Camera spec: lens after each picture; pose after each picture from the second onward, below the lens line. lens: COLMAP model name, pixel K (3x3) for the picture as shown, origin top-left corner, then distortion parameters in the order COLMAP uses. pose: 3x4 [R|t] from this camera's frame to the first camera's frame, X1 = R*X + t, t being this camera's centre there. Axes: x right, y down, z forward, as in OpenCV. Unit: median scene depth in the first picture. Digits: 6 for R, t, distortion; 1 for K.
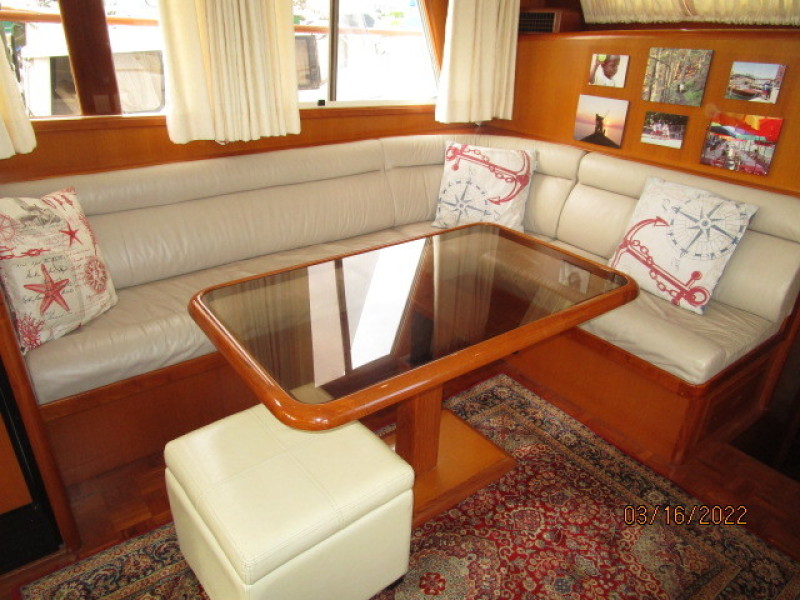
lens RADIAL K [[560.0, 0, 396.4], [0, 560.0, 301.6], [0, 0, 1]] dist [-0.041873, 0.018247]
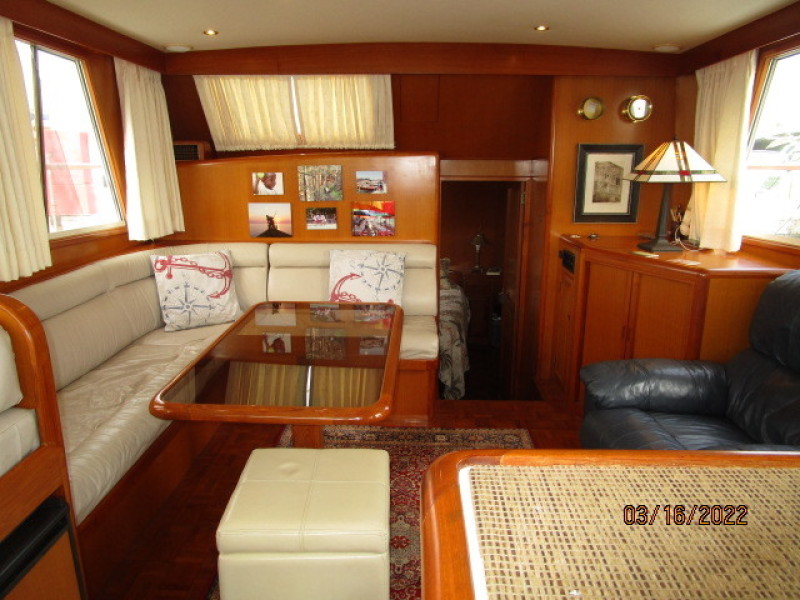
lens RADIAL K [[560.0, 0, 396.4], [0, 560.0, 301.6], [0, 0, 1]] dist [-0.041873, 0.018247]
pose [[0.627840, -0.219621, 0.746715, -0.545798], [0.361926, 0.931715, -0.030275, 0.004387], [-0.689077, 0.289263, 0.664454, -0.037845]]
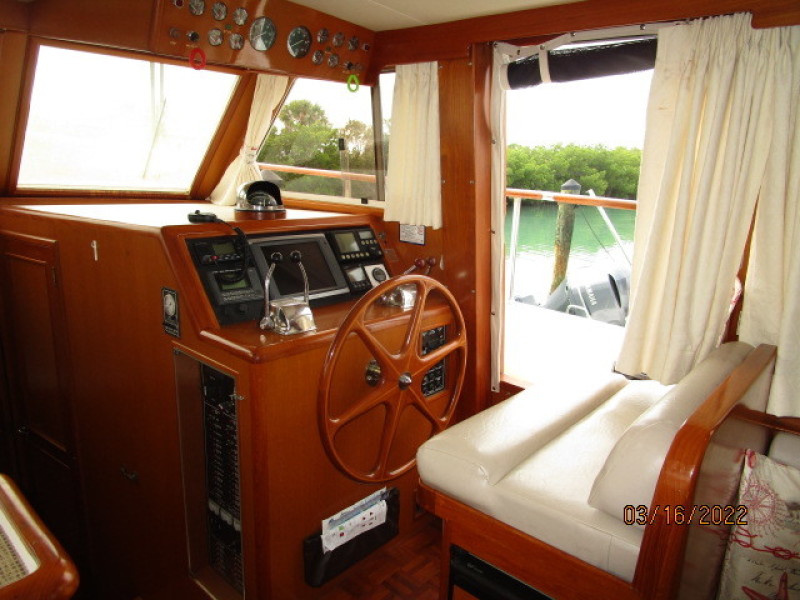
lens RADIAL K [[576.3, 0, 399.2], [0, 576.3, 299.2], [0, 0, 1]] dist [-0.014060, 0.003415]
pose [[0.187492, 0.193592, -0.963000, -0.067563], [-0.456082, 0.885456, 0.089206, -0.165237], [0.869963, 0.422481, 0.254310, 0.169280]]
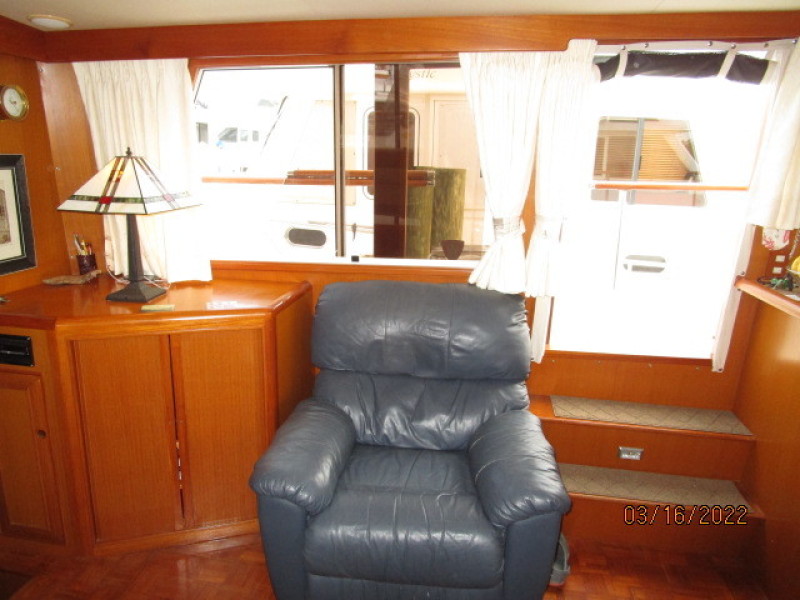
lens RADIAL K [[560.0, 0, 396.4], [0, 560.0, 301.6], [0, 0, 1]] dist [-0.041873, 0.018247]
pose [[-0.687420, -0.222772, 0.691250, -0.187926], [0.283377, 0.794077, 0.537717, -0.314123], [-0.668694, 0.565521, -0.482736, 0.523299]]
